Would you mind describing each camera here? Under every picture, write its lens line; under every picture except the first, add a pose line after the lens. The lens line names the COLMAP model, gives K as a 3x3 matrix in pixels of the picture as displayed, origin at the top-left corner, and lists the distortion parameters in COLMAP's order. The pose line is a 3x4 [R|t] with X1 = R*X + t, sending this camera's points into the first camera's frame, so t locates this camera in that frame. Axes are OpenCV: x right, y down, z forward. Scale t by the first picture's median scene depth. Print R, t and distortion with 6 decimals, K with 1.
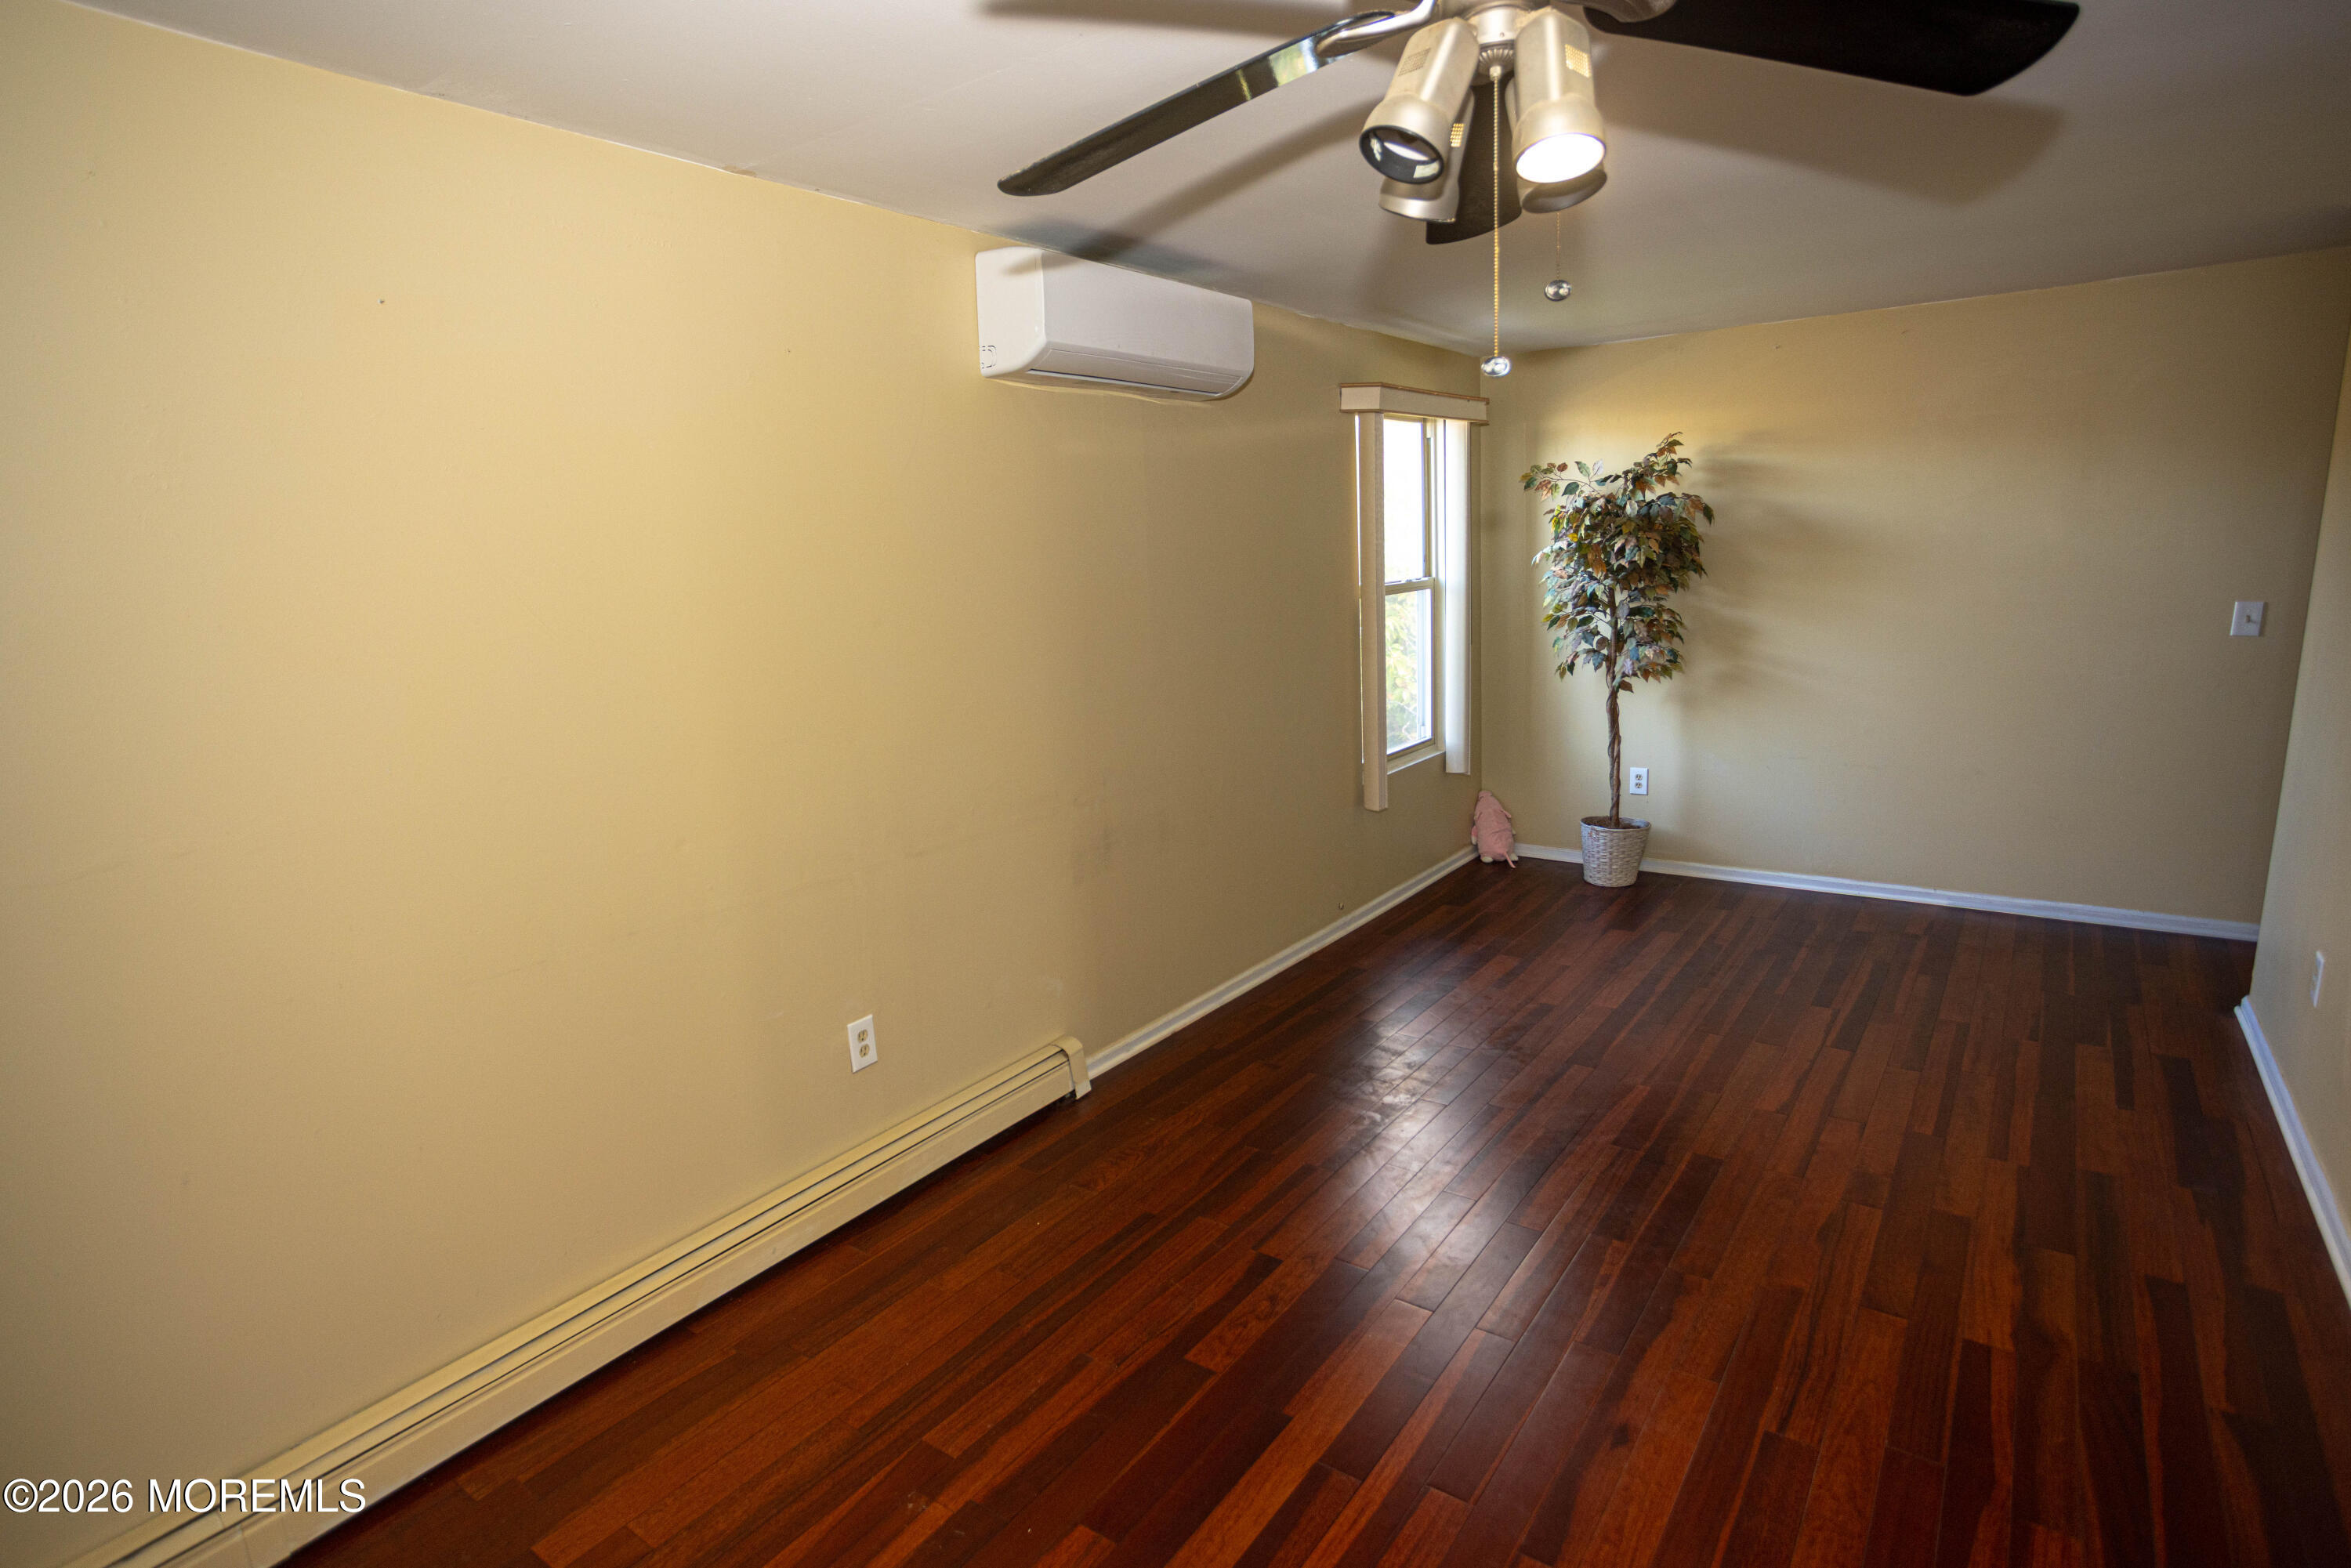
lens RADIAL K [[1147.4, 0, 1175.5], [0, 1147.4, 784.0], [0, 0, 1]] dist [-0.046315, 0.028370]
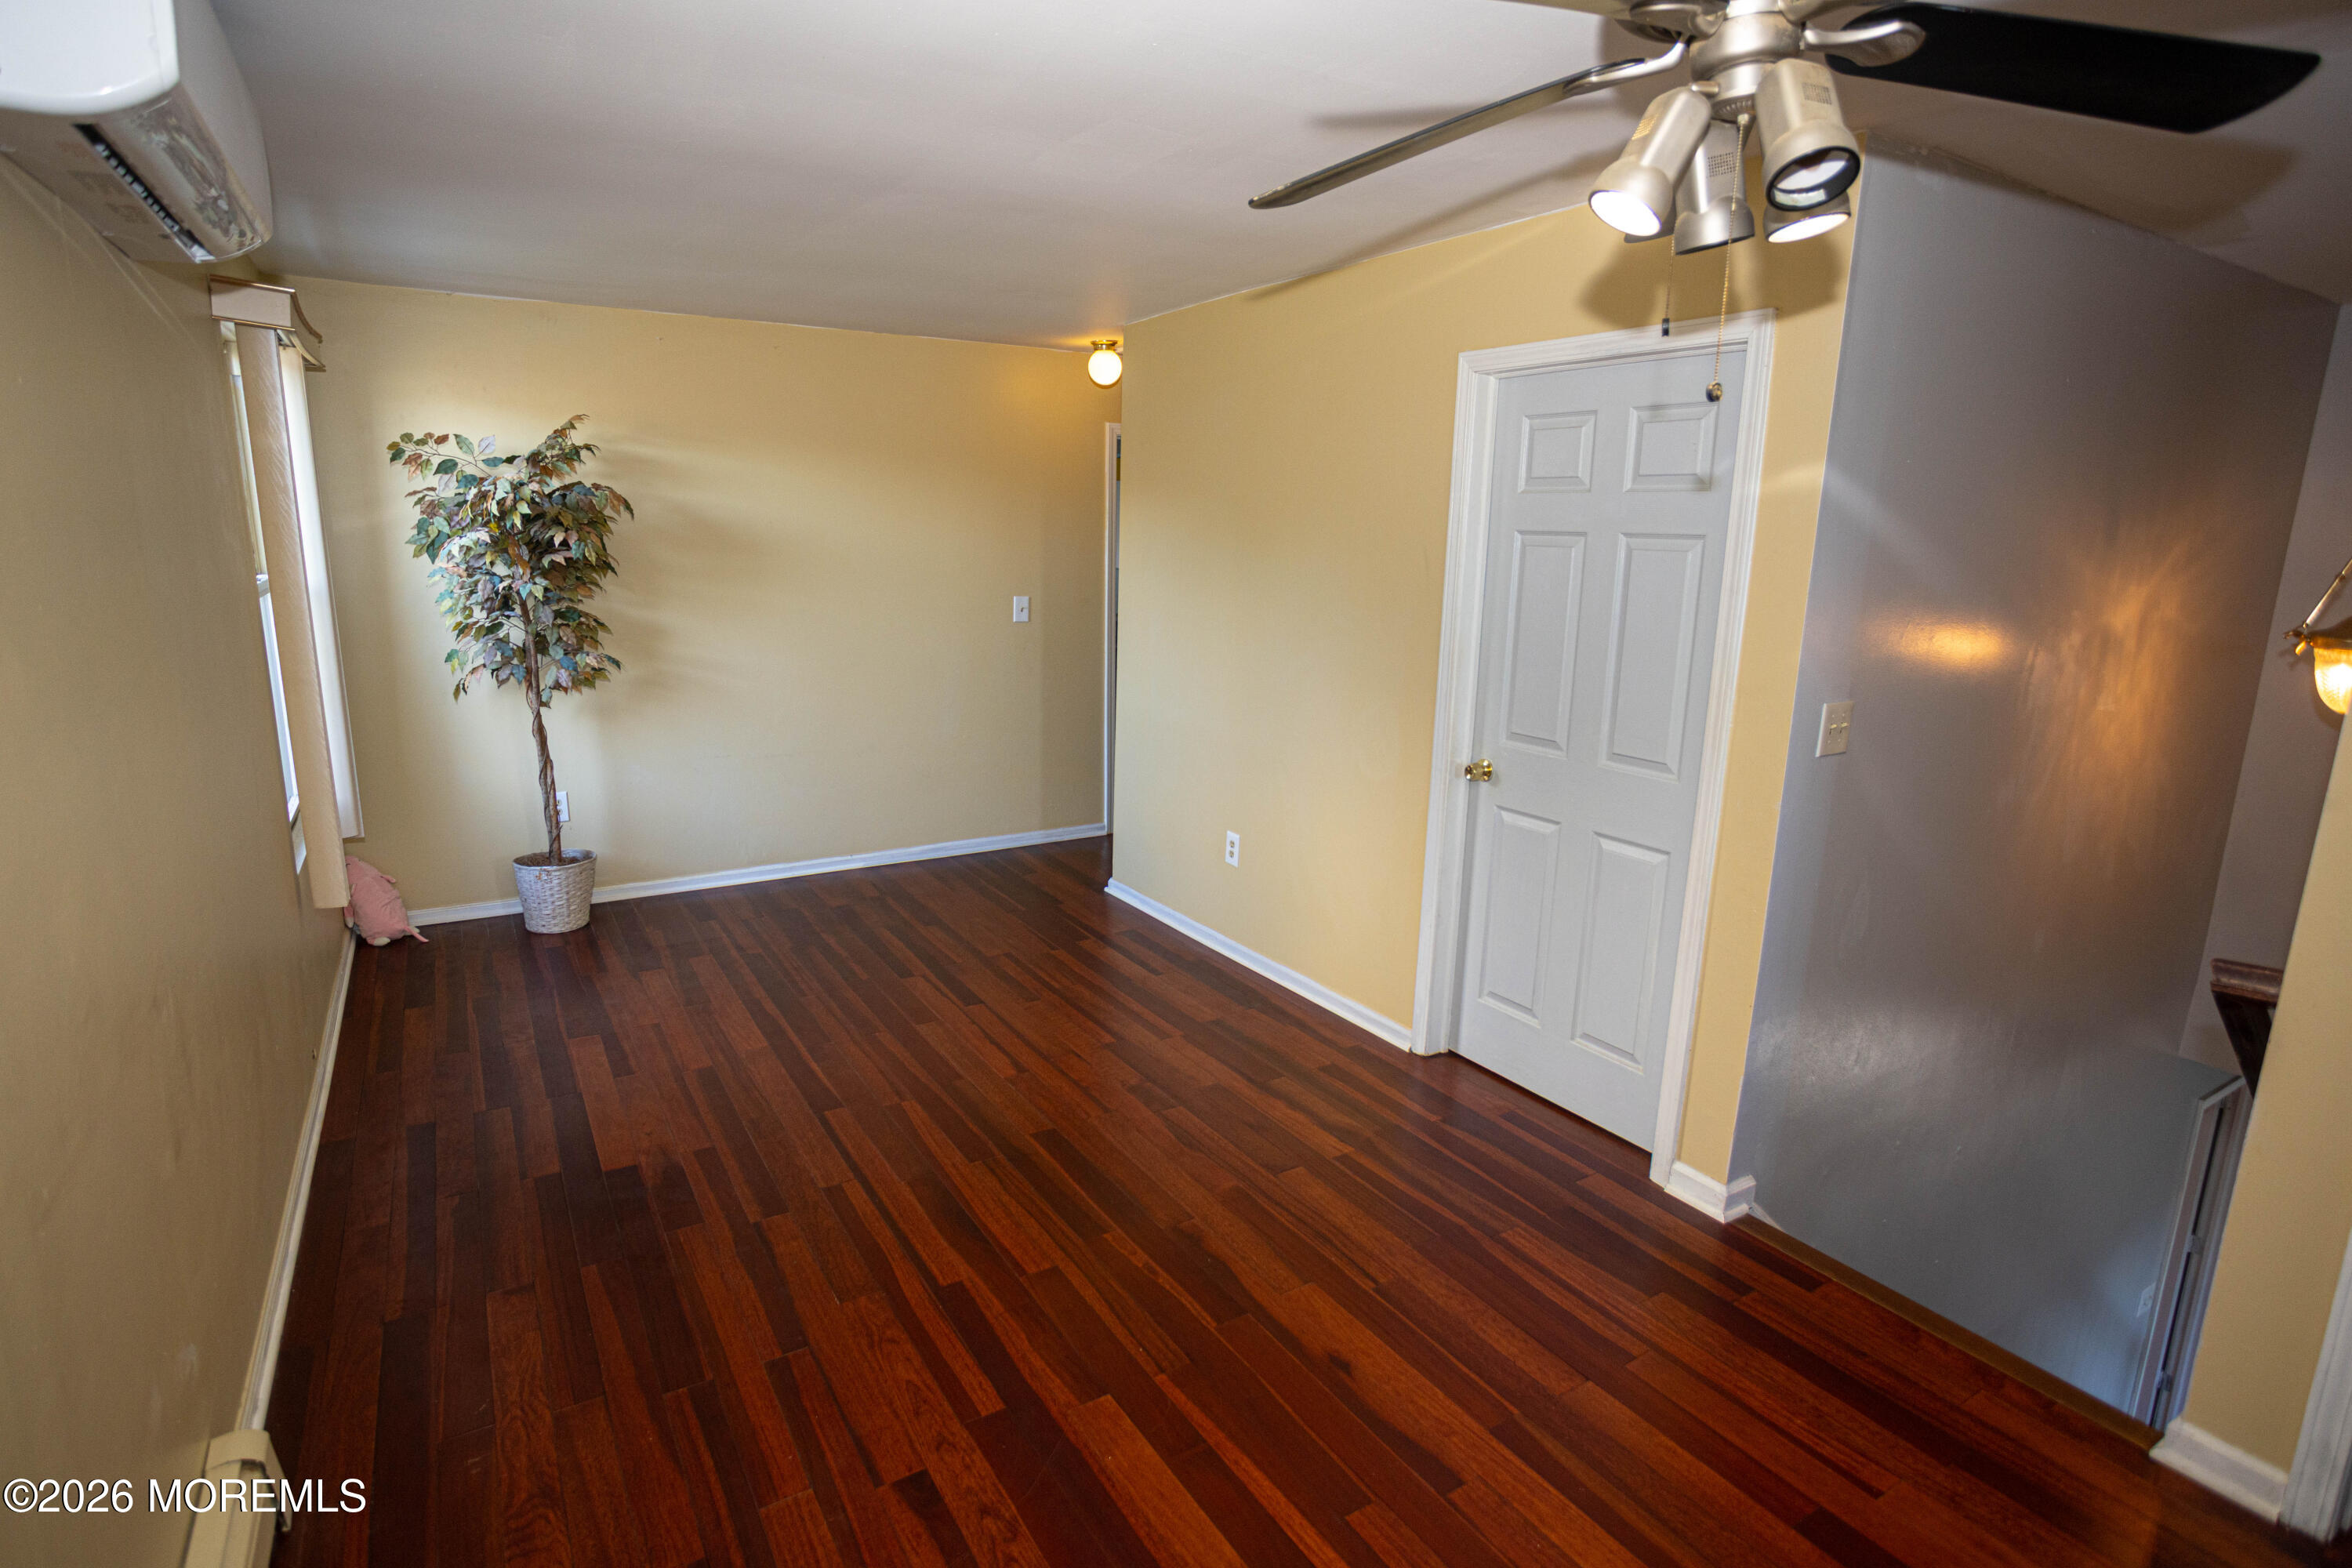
lens RADIAL K [[1147.9, 0, 1176.0], [0, 1147.9, 784.0], [0, 0, 1]] dist [-0.046315, 0.028370]
pose [[0.422180, -0.150352, 0.893956, -0.194516], [0.149770, 0.984166, 0.094794, -0.035637], [-0.894054, 0.093868, 0.438014, 0.207013]]
